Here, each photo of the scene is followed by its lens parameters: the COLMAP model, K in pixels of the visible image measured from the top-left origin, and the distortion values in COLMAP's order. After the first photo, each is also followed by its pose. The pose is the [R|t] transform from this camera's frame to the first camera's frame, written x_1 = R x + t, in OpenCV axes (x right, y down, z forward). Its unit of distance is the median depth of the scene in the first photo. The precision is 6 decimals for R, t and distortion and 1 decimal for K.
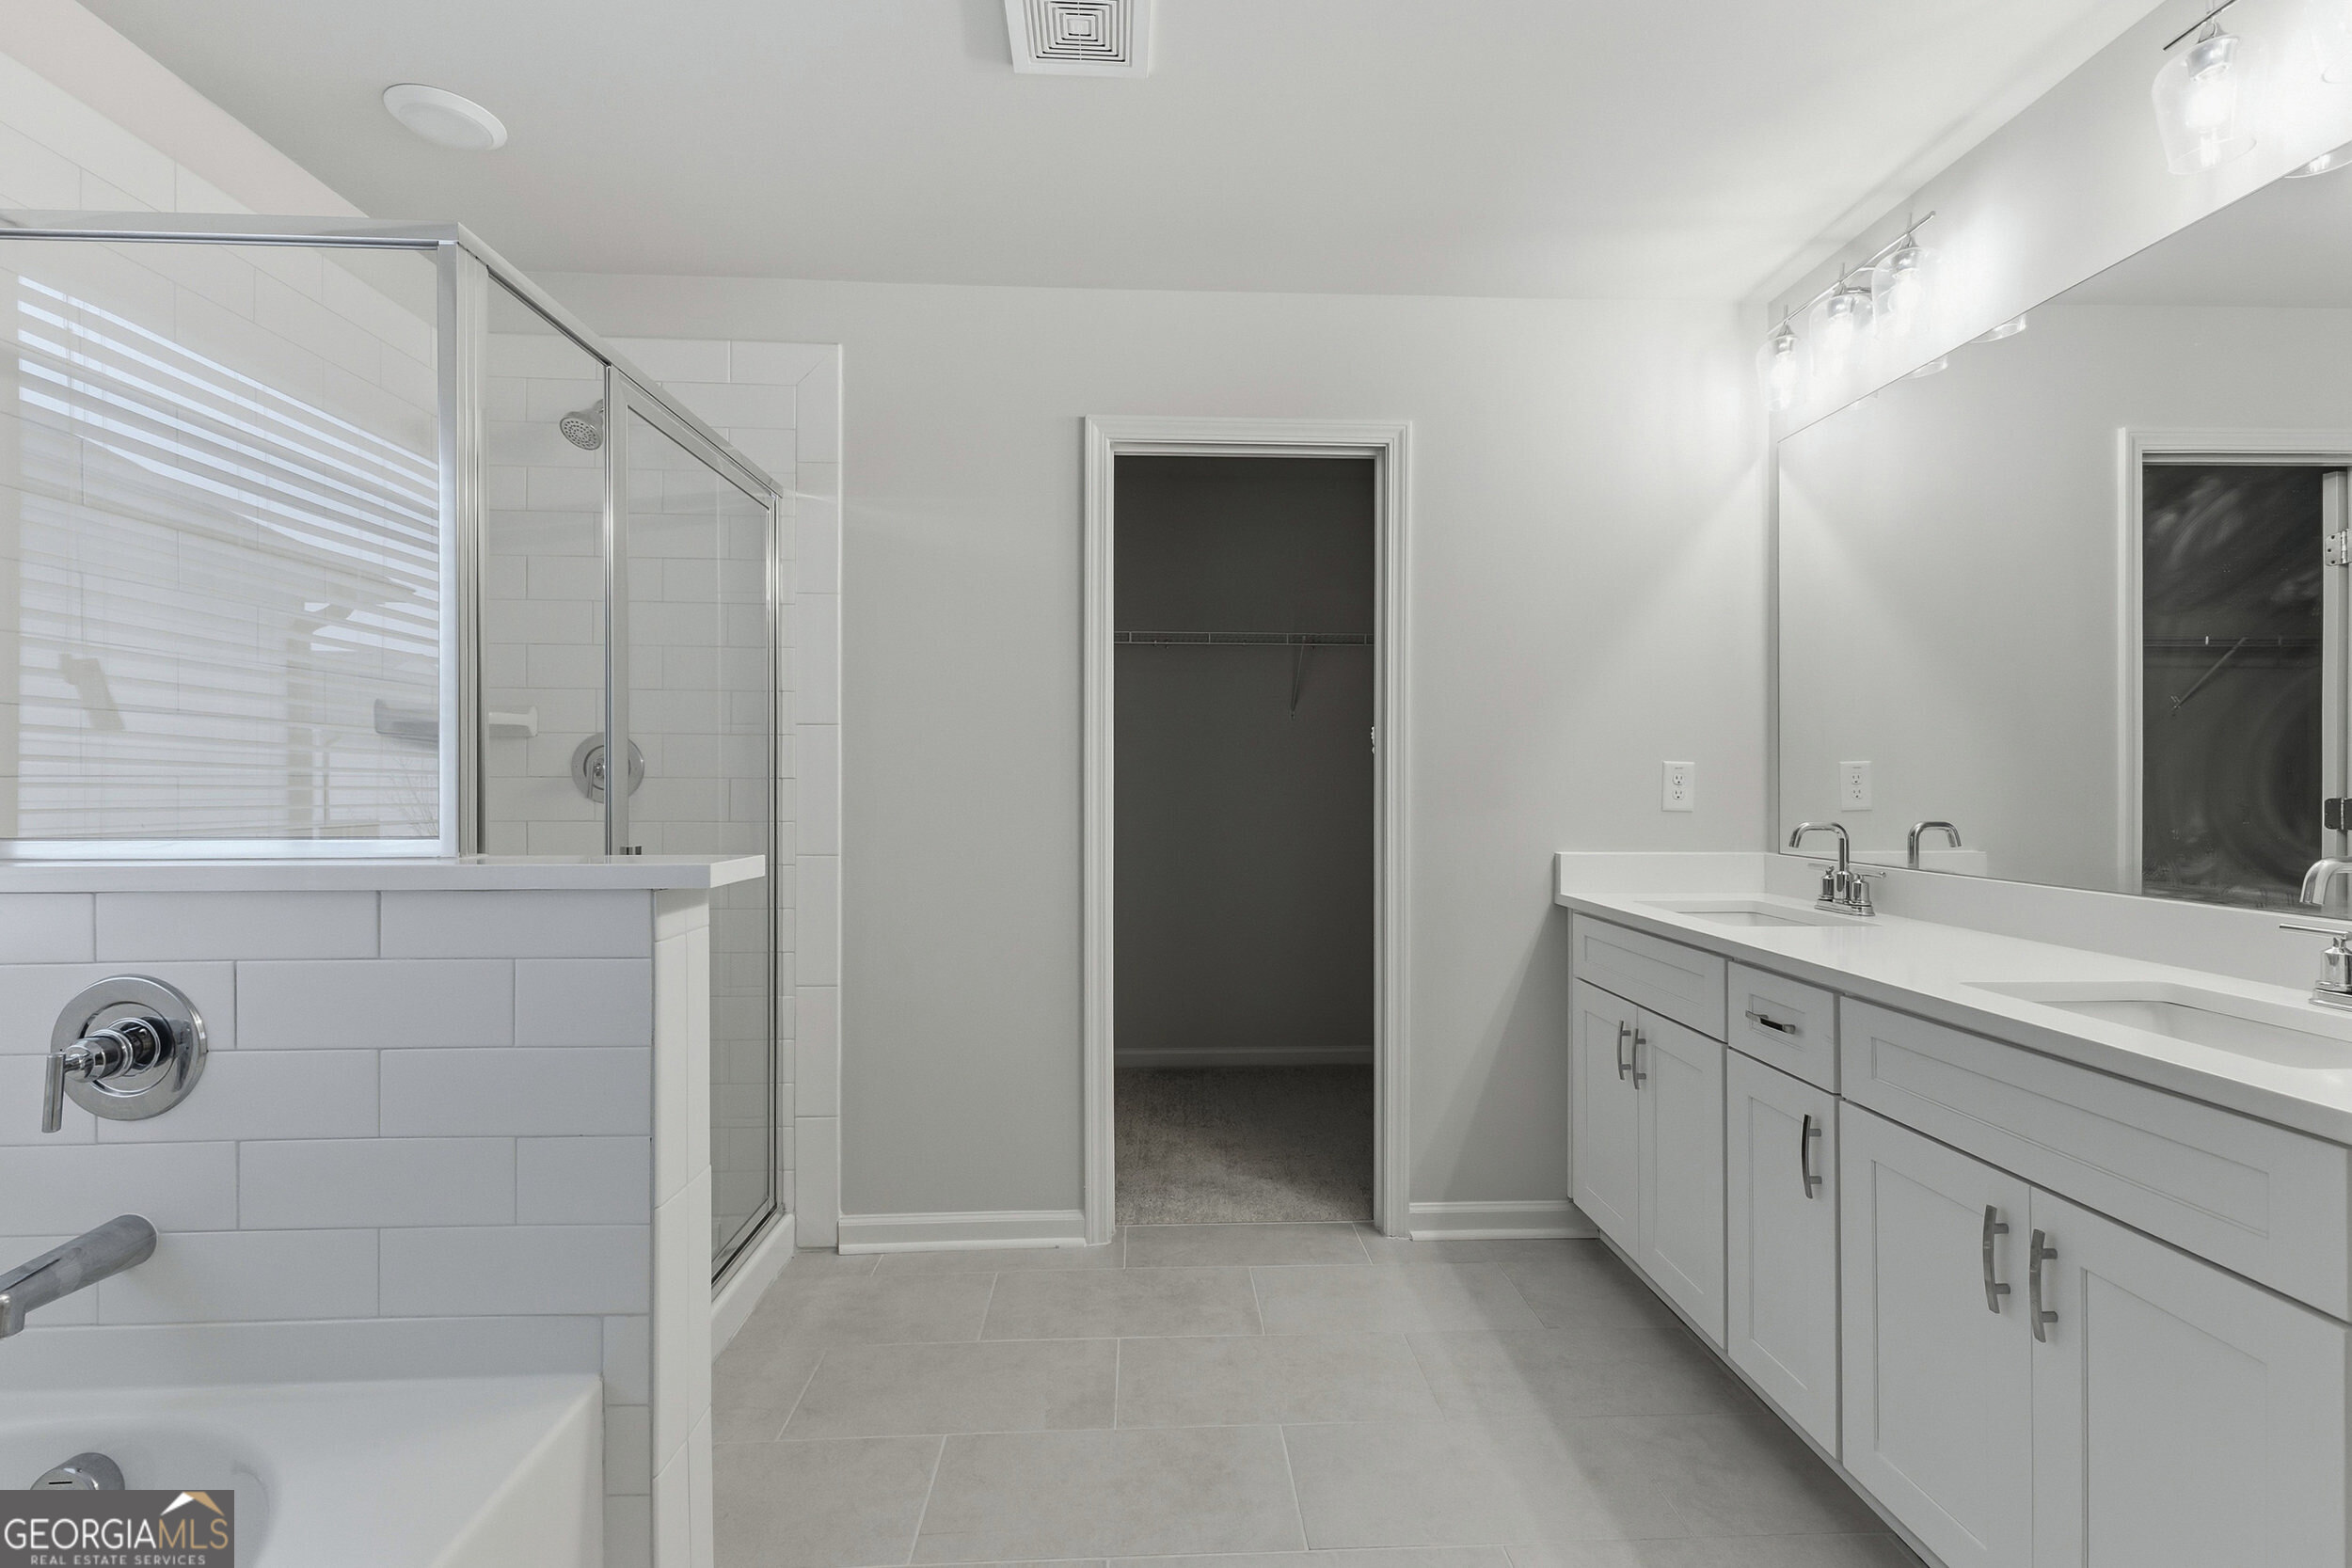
lens RADIAL K [[1014.0, 0, 1180.2], [0, 1014.0, 779.2], [0, 0, 1]] dist [0.015051, -0.006240]
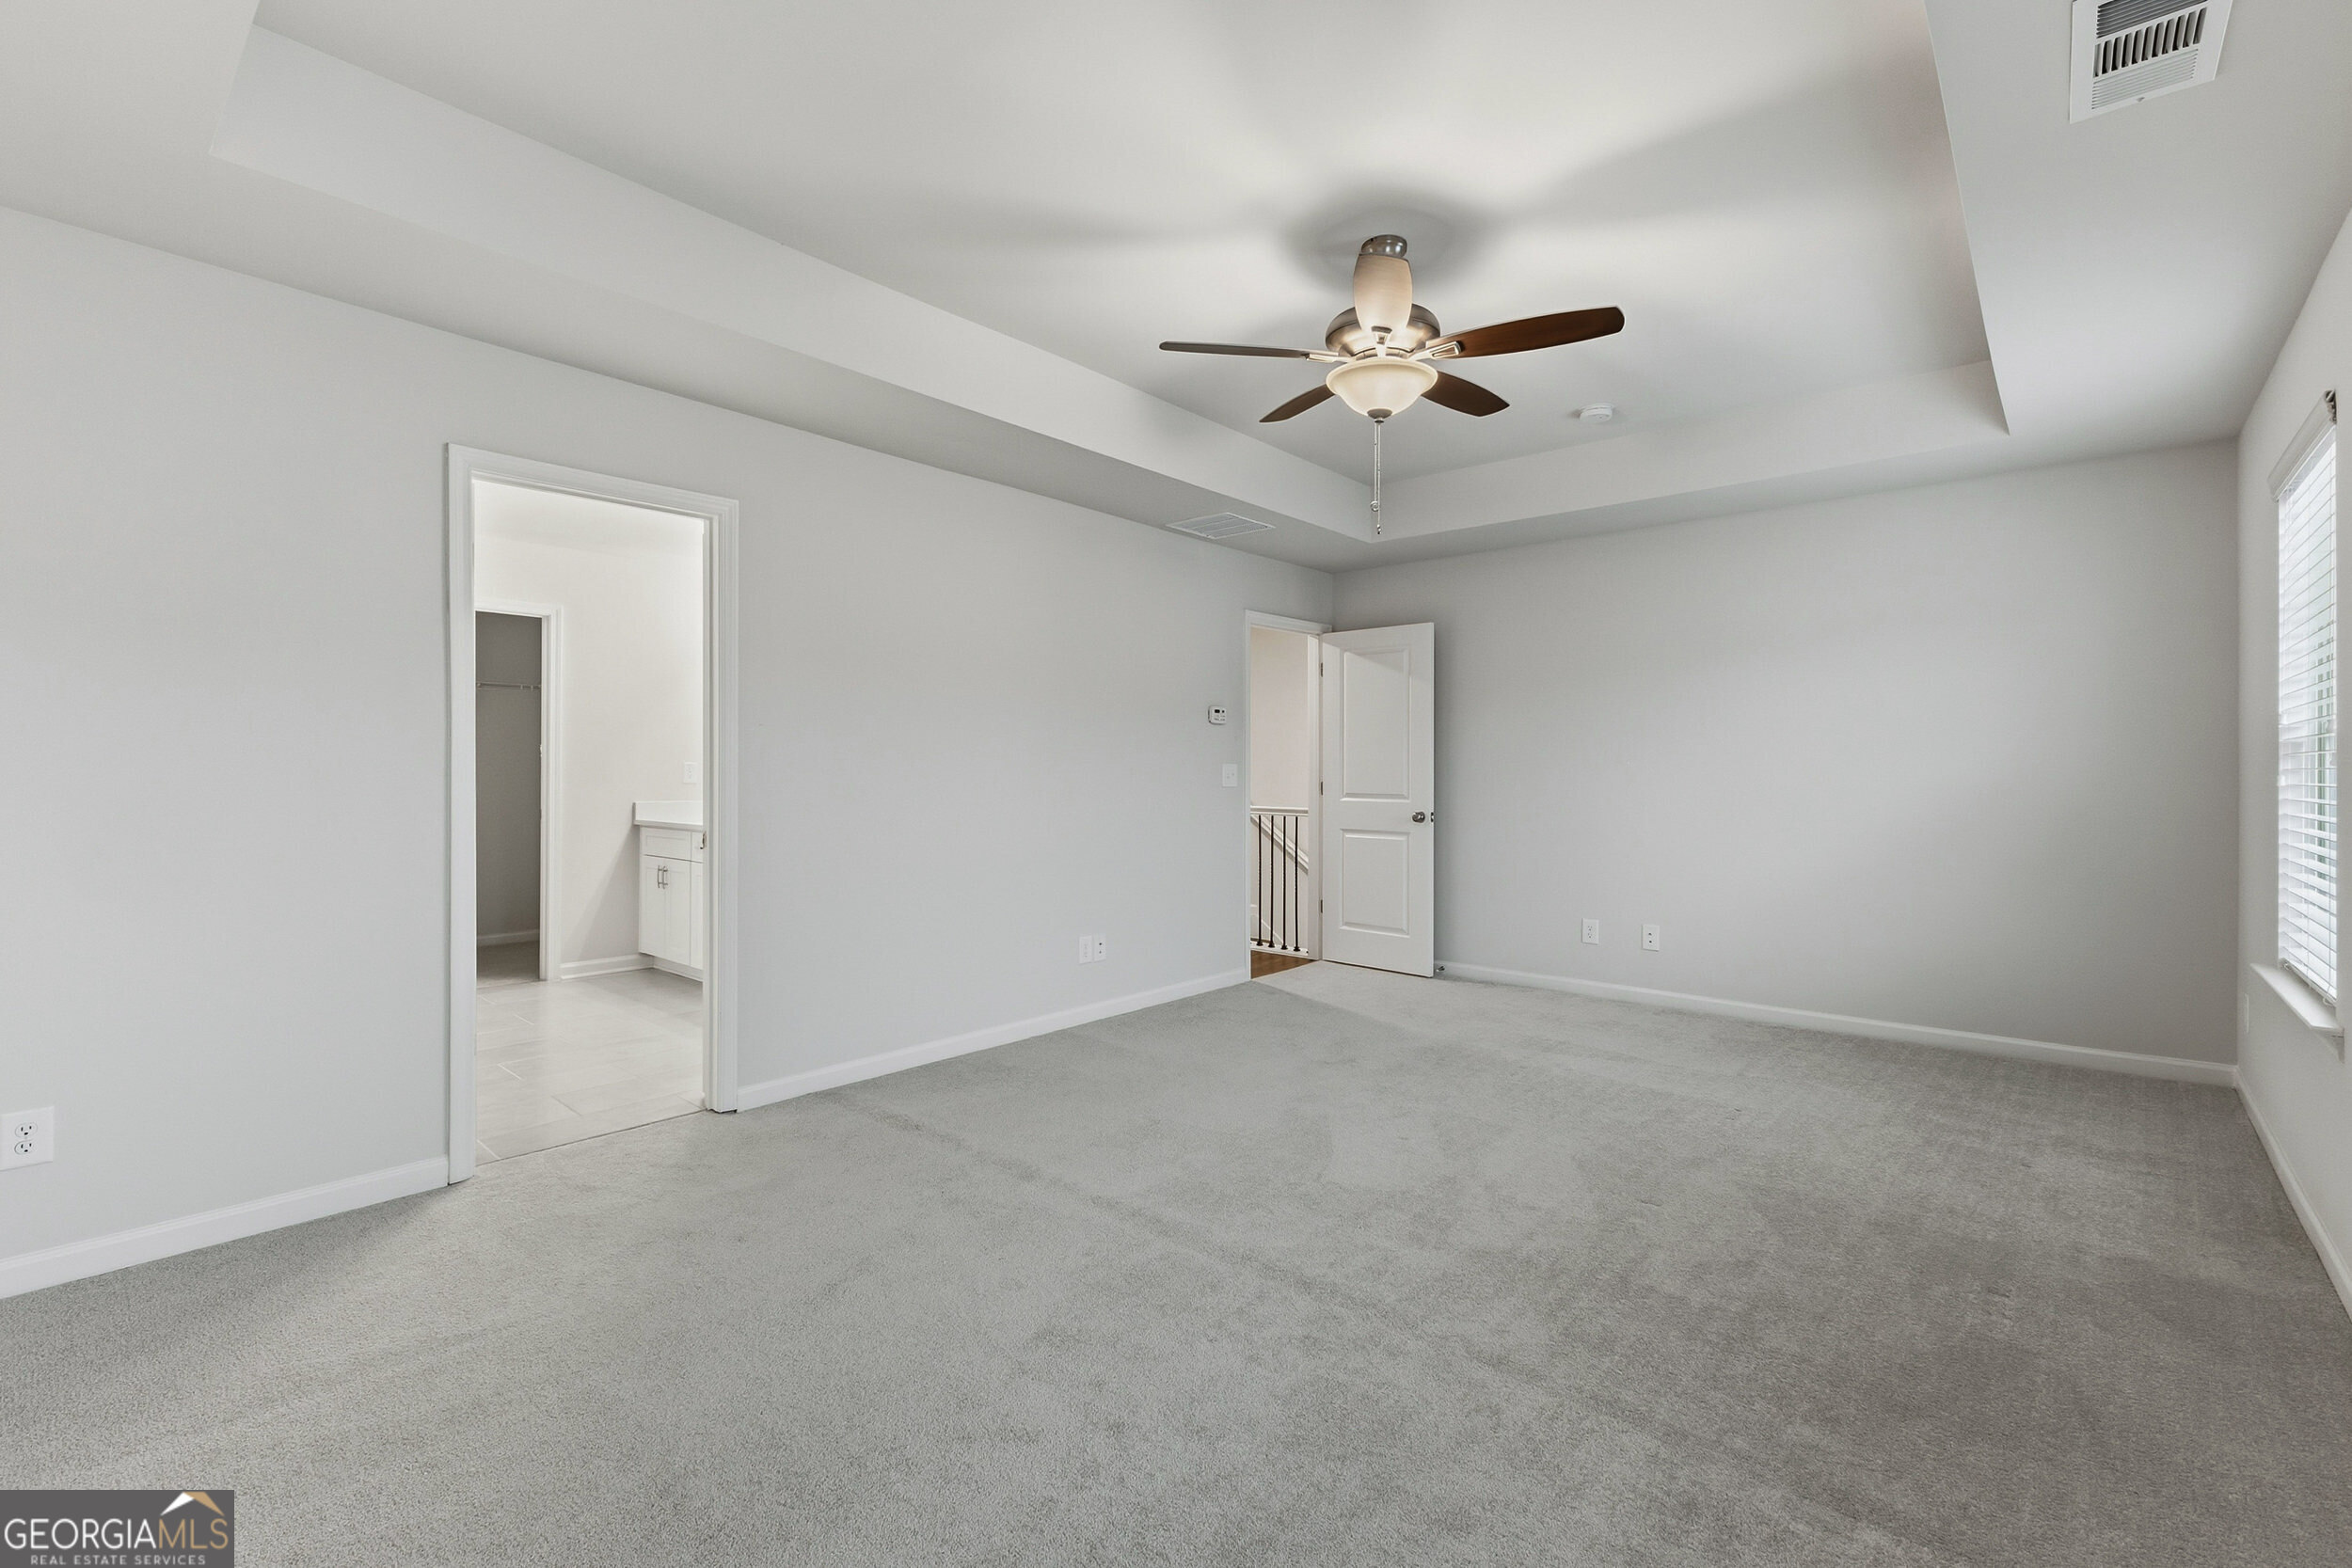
lens RADIAL K [[1014.0, 0, 1180.2], [0, 1014.0, 779.2], [0, 0, 1]] dist [0.015051, -0.006240]
pose [[0.728746, 0.002899, 0.684778, -0.327076], [0.000043, 0.999991, -0.004279, 0.032438], [-0.684784, 0.003148, 0.728739, -1.619466]]
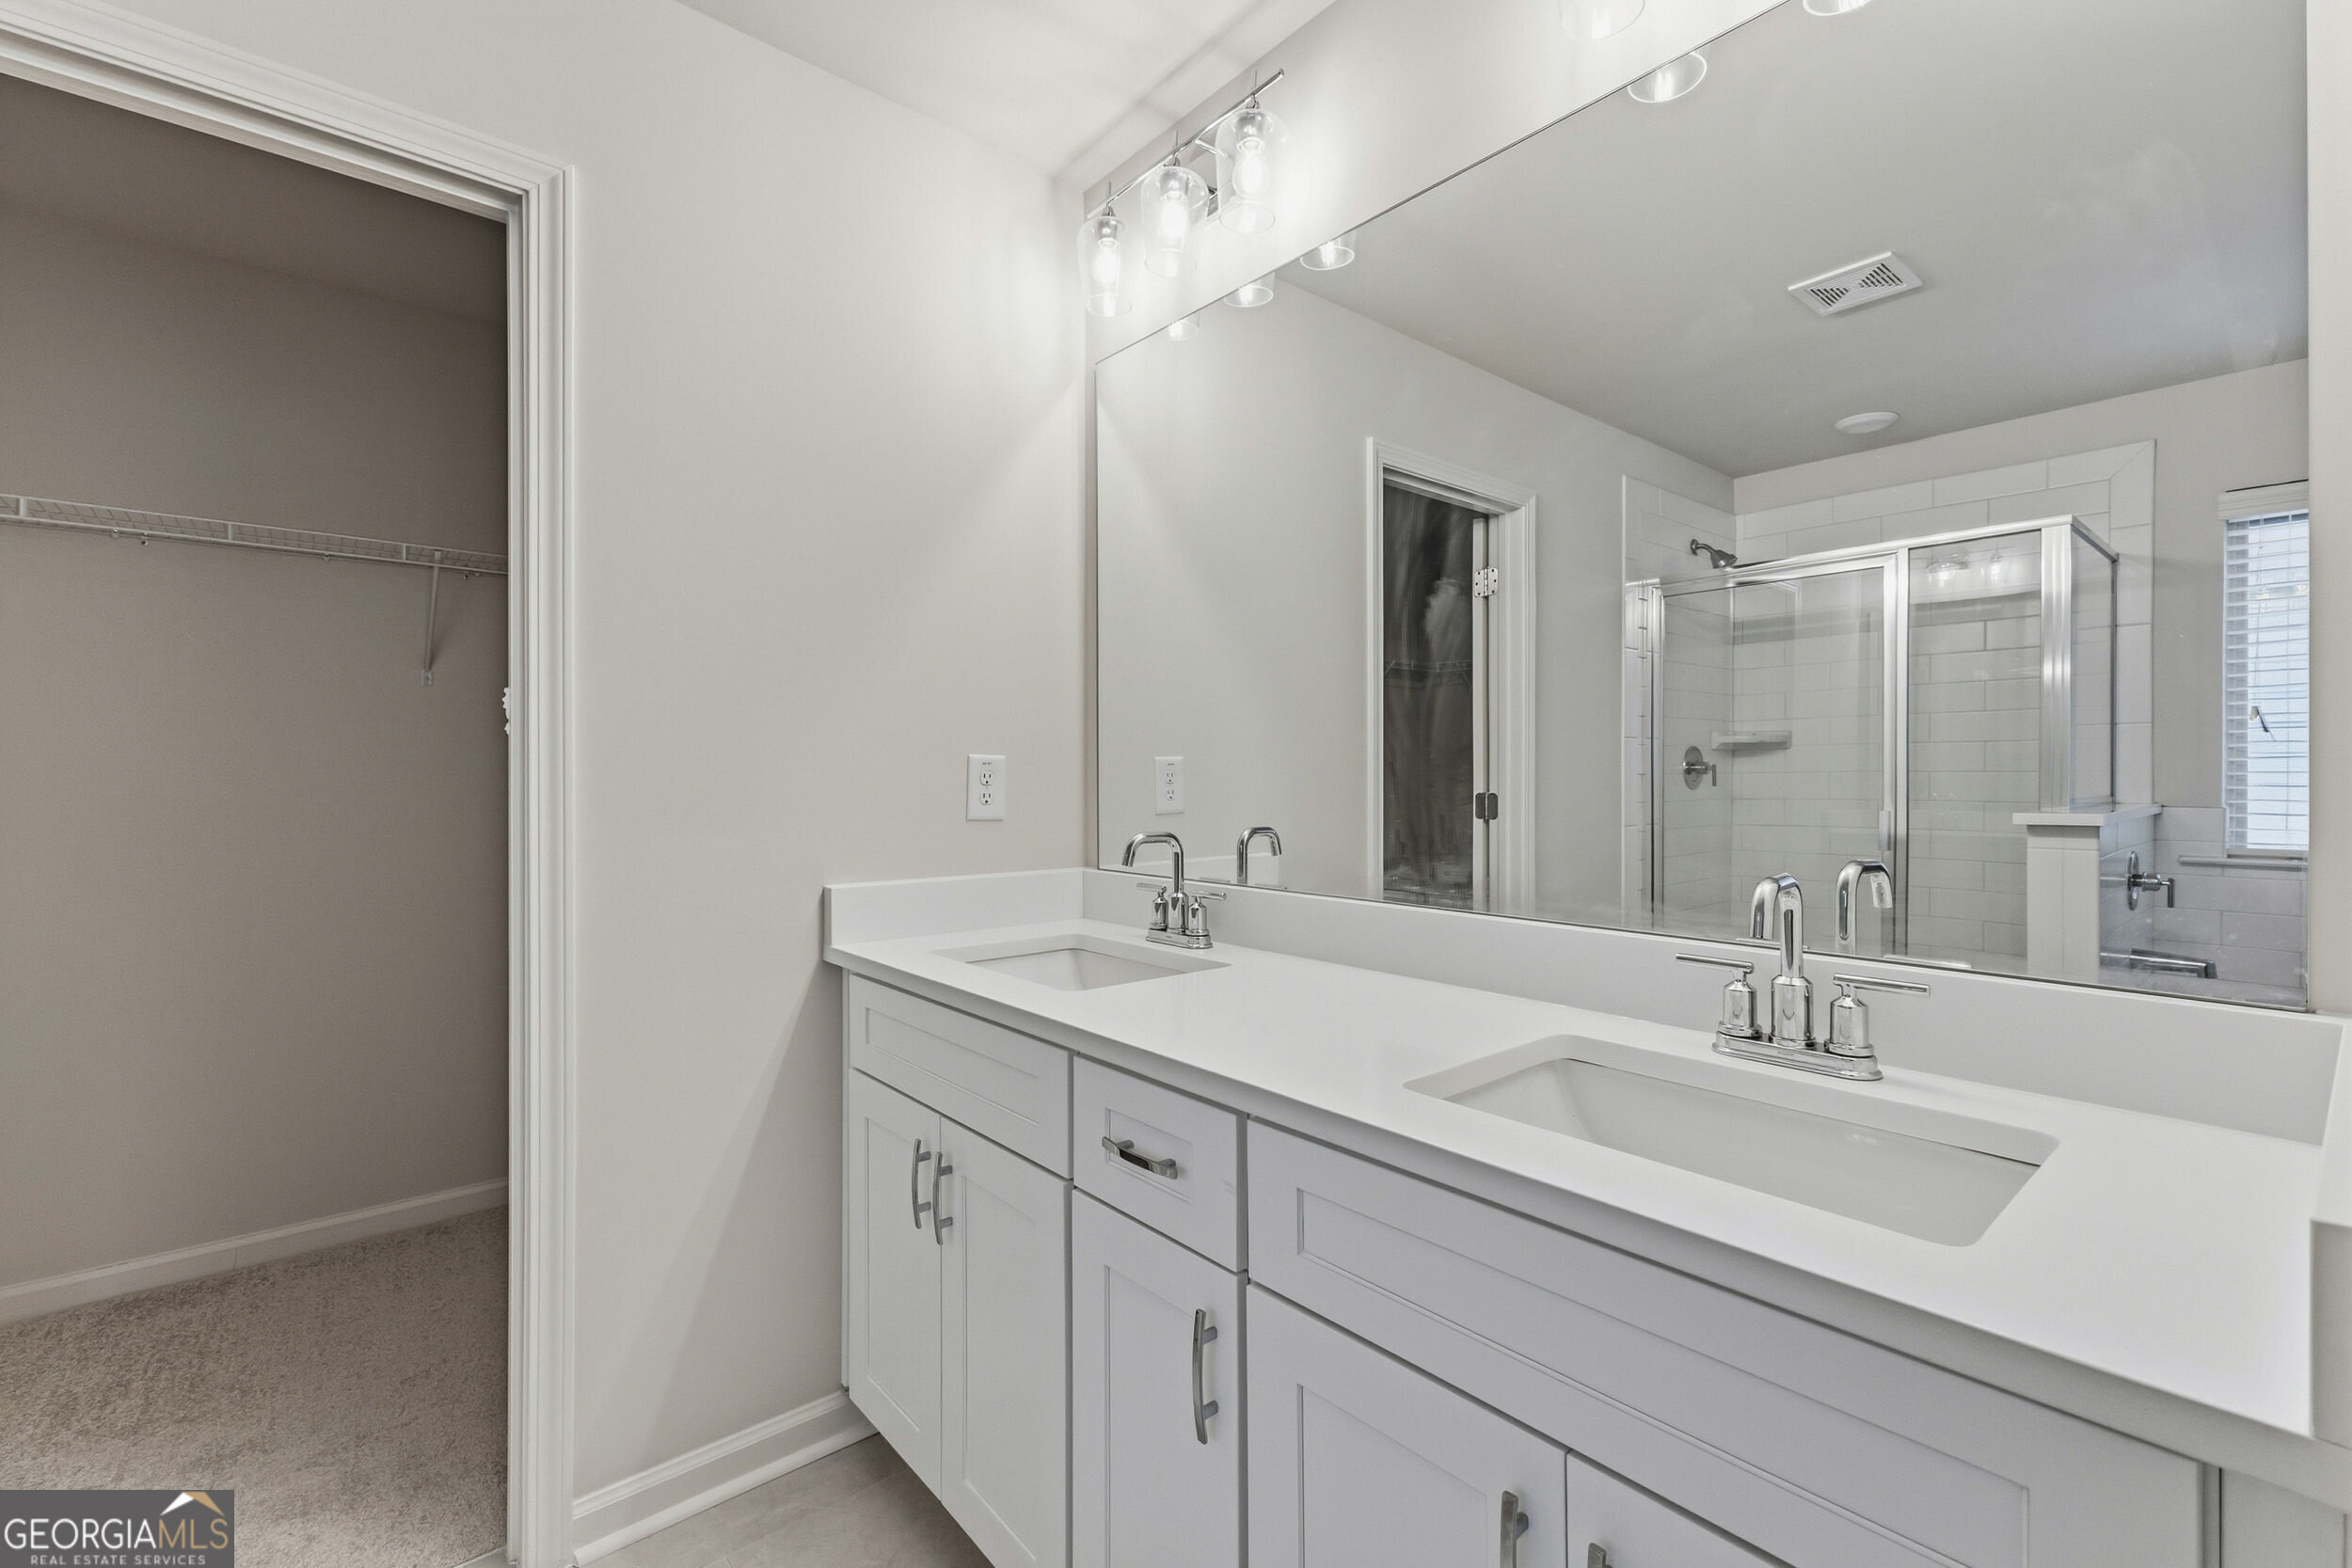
lens RADIAL K [[1014.0, 0, 1180.2], [0, 1014.0, 779.2], [0, 0, 1]] dist [0.015051, -0.006240]
pose [[0.782582, -0.002544, 0.622542, 0.144005], [0.000503, 0.999994, 0.003455, -0.001726], [-0.622547, -0.002391, 0.782579, 0.348067]]
